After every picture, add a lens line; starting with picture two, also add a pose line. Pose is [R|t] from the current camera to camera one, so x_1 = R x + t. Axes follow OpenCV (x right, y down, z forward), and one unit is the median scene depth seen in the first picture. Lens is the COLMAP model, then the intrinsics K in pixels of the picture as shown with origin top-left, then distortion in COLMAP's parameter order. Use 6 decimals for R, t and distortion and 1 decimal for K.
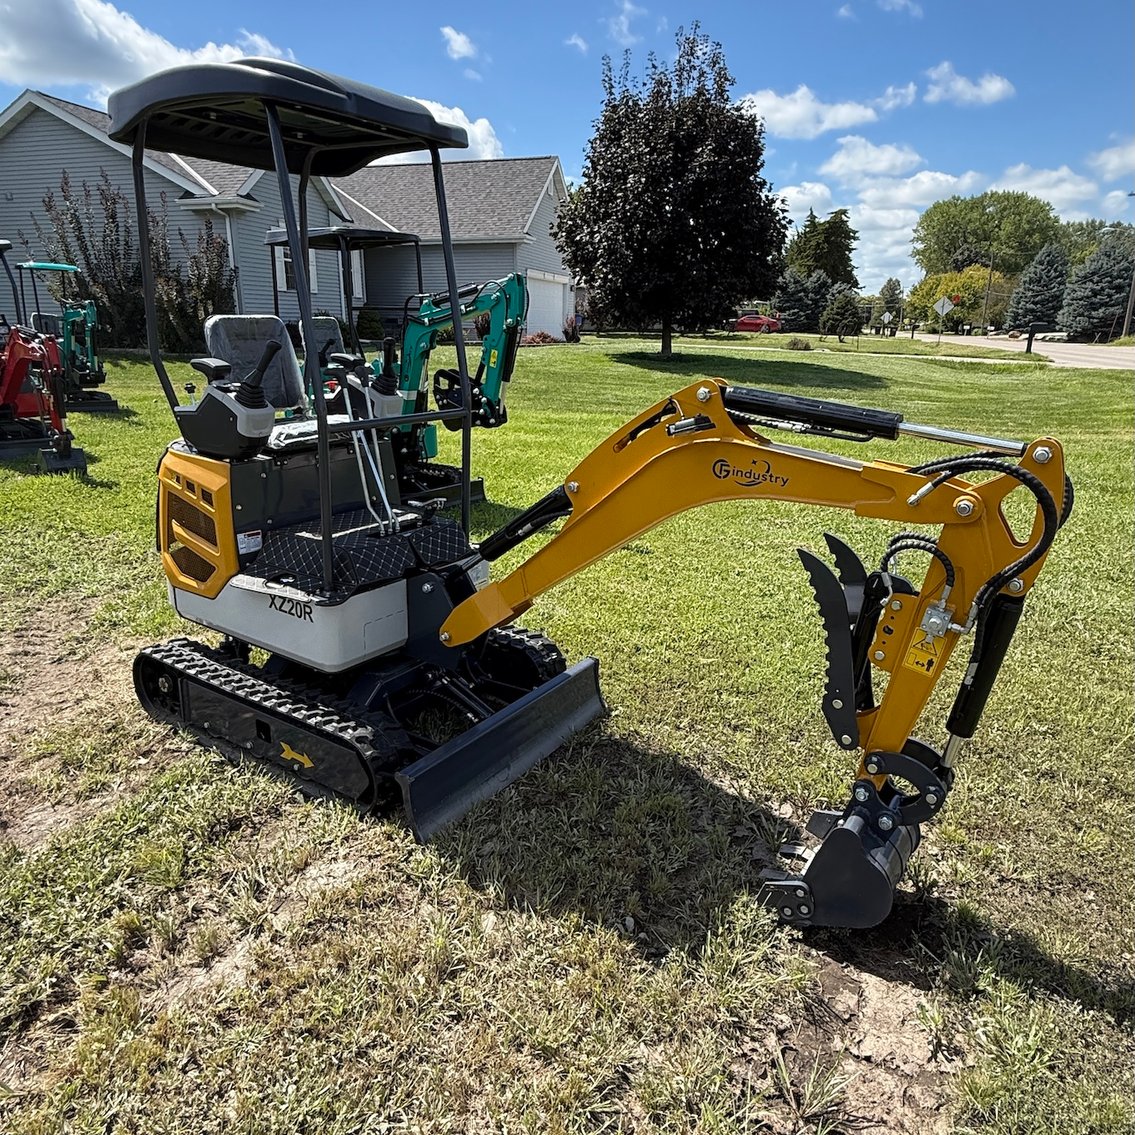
lens RADIAL K [[822.1, 0, 567.5], [0, 822.1, 567.5], [0, 0, 1]] dist [-0.002976, 0.000694]
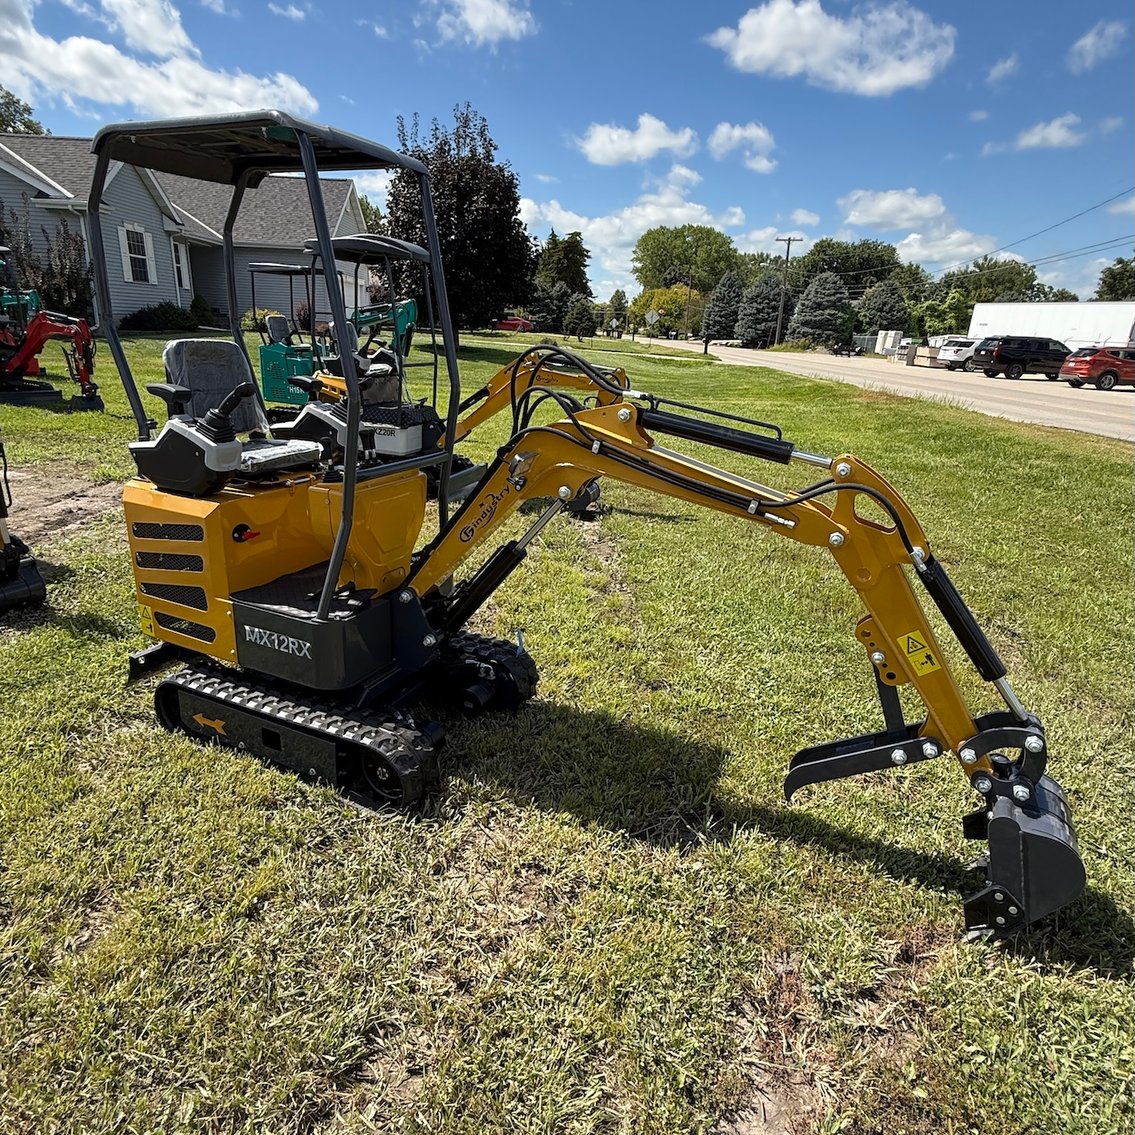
lens RADIAL K [[724.9, 0, 569.7], [0, 724.9, 570.2], [0, 0, 1]] dist [-0.000765, 0.000872]
pose [[0.956093, -0.056027, 0.287657, -0.028701], [0.043485, 0.997812, 0.049810, 0.025460], [-0.289818, -0.035114, 0.956437, -0.092785]]
